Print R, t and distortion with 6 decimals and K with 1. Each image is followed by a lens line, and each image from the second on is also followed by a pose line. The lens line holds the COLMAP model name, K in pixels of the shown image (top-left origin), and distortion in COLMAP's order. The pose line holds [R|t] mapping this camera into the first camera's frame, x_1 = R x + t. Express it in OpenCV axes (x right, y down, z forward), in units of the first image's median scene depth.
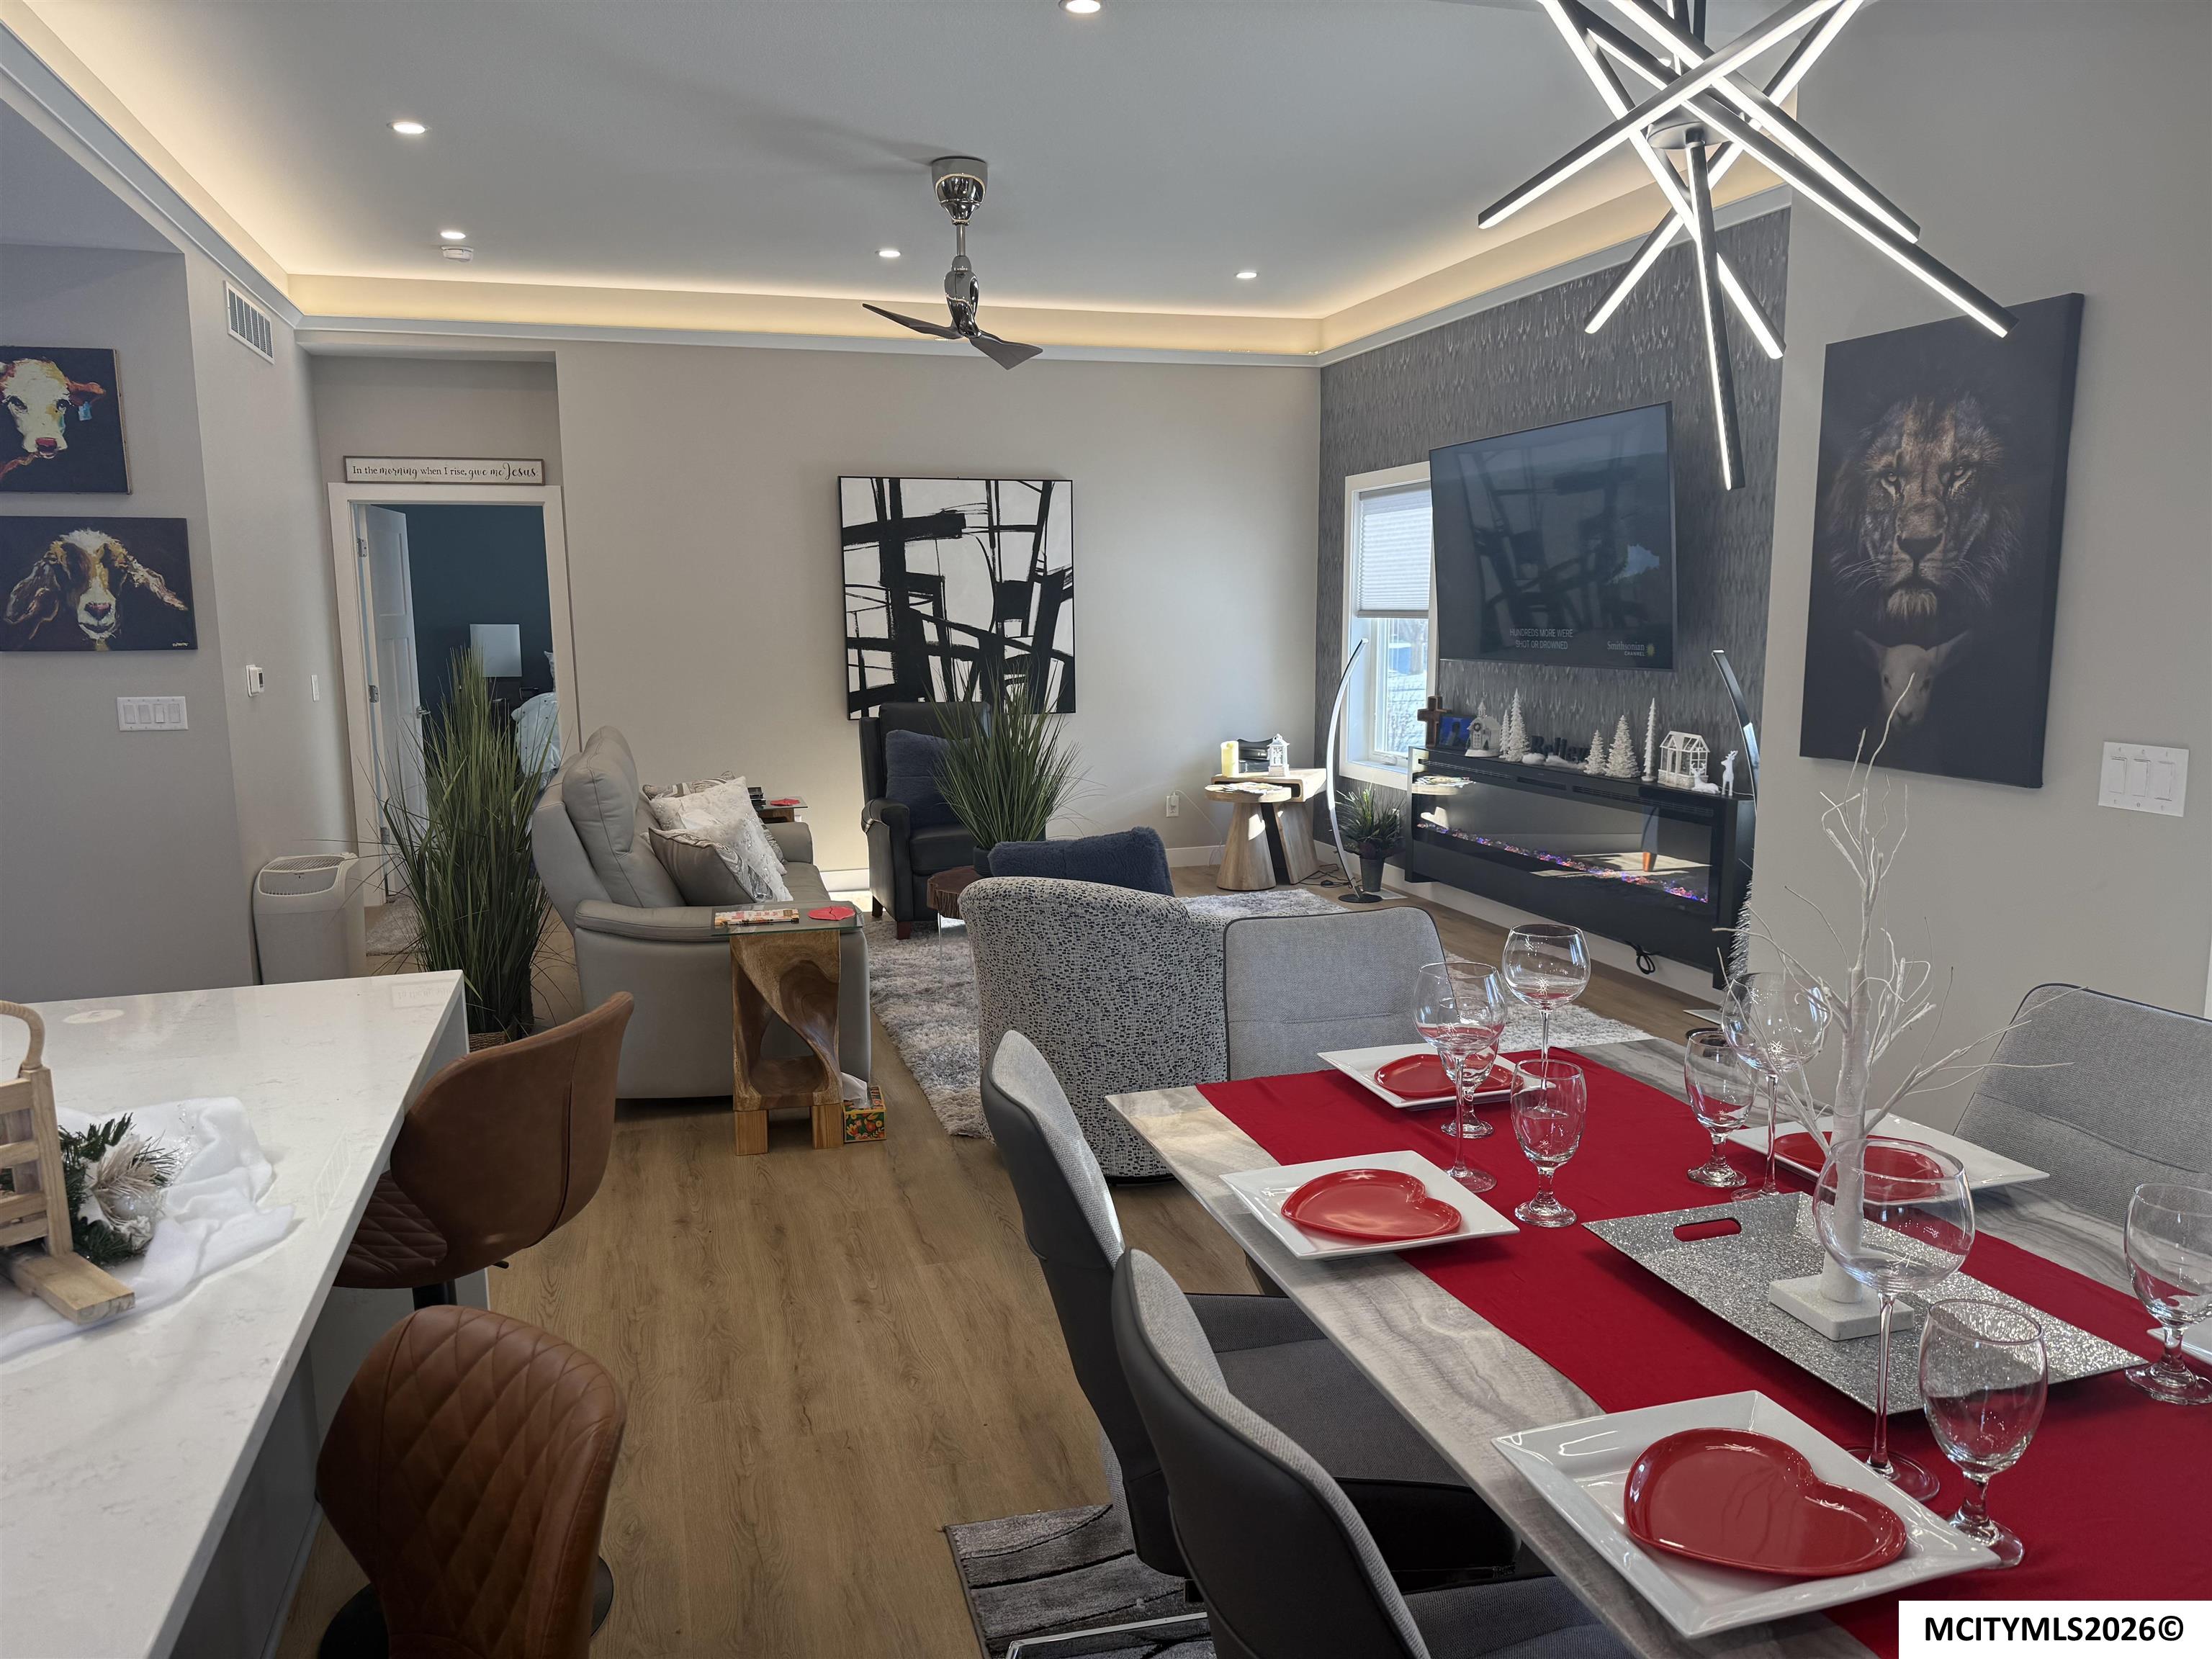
lens RADIAL K [[1532.9, 0, 1106.0], [0, 1532.9, 829.5], [0, 0, 1]] dist [0.182519, -0.342880]
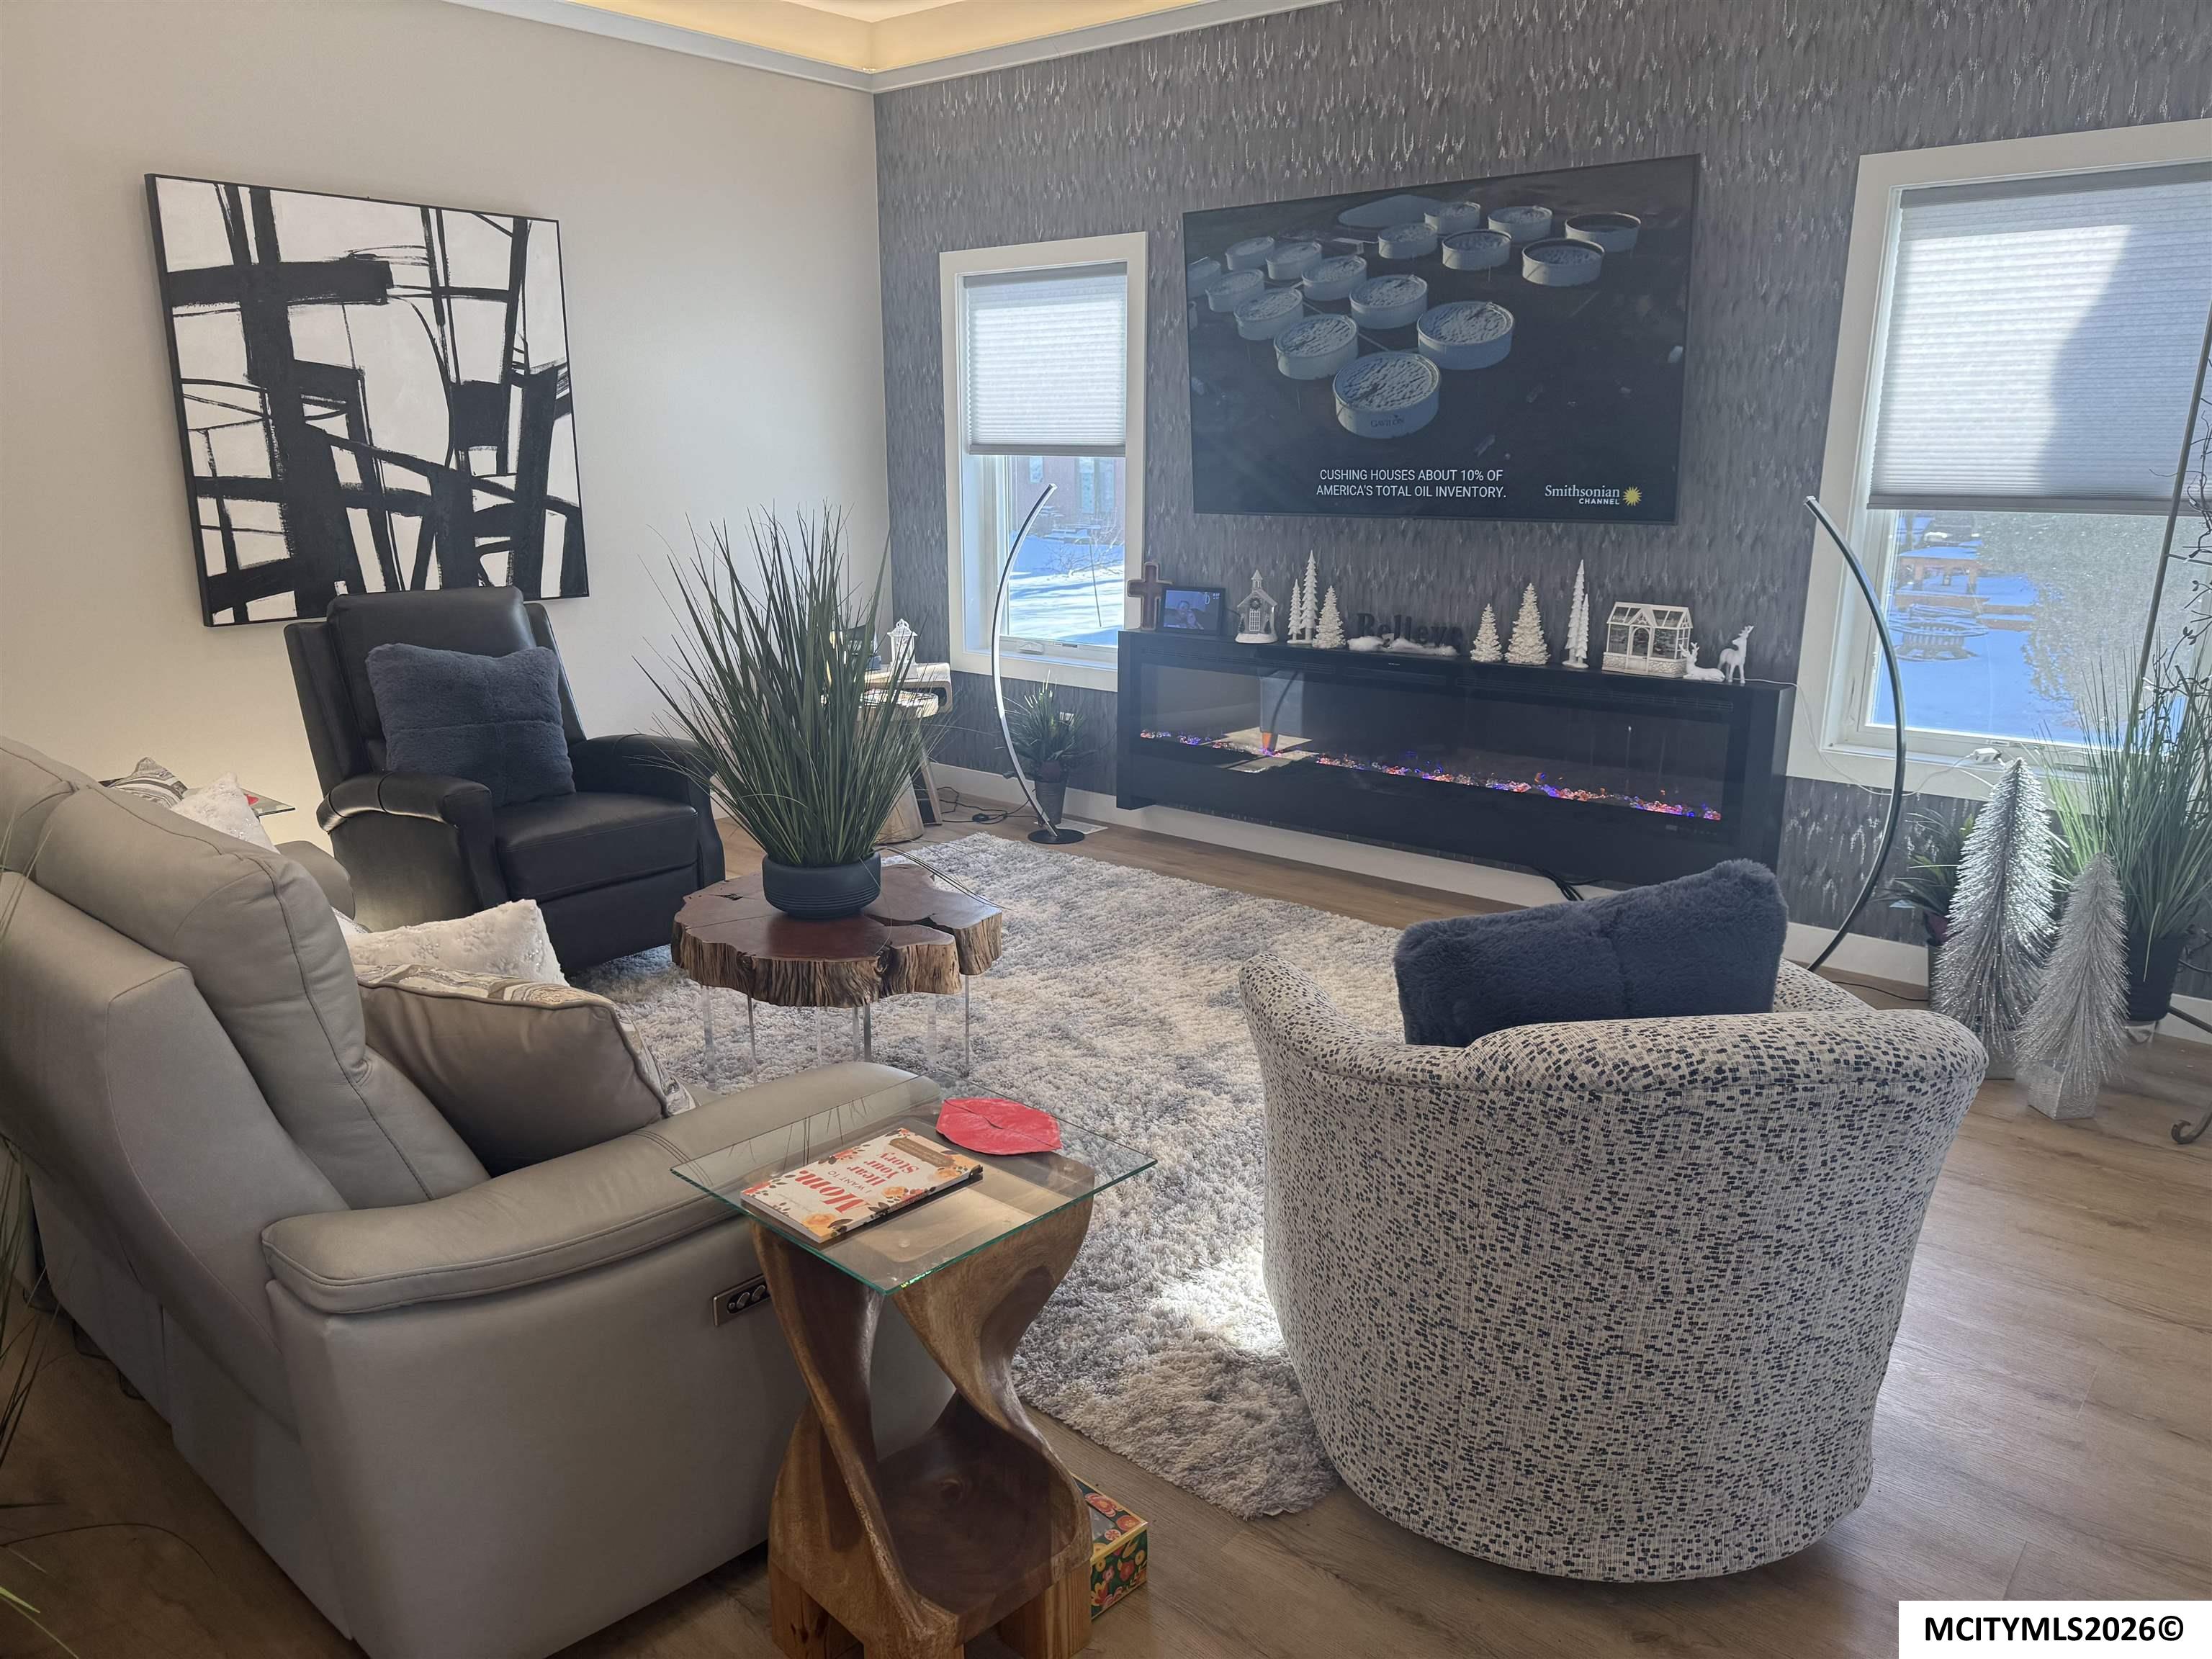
lens RADIAL K [[1560.1, 0, 1106.0], [0, 1560.1, 829.5], [0, 0, 1]] dist [0.038890, -0.054920]
pose [[0.840204, -0.117620, 0.529361, -0.203592], [0.067135, 0.991245, 0.113691, -0.041094], [-0.538099, -0.059985, 0.840744, 0.342815]]
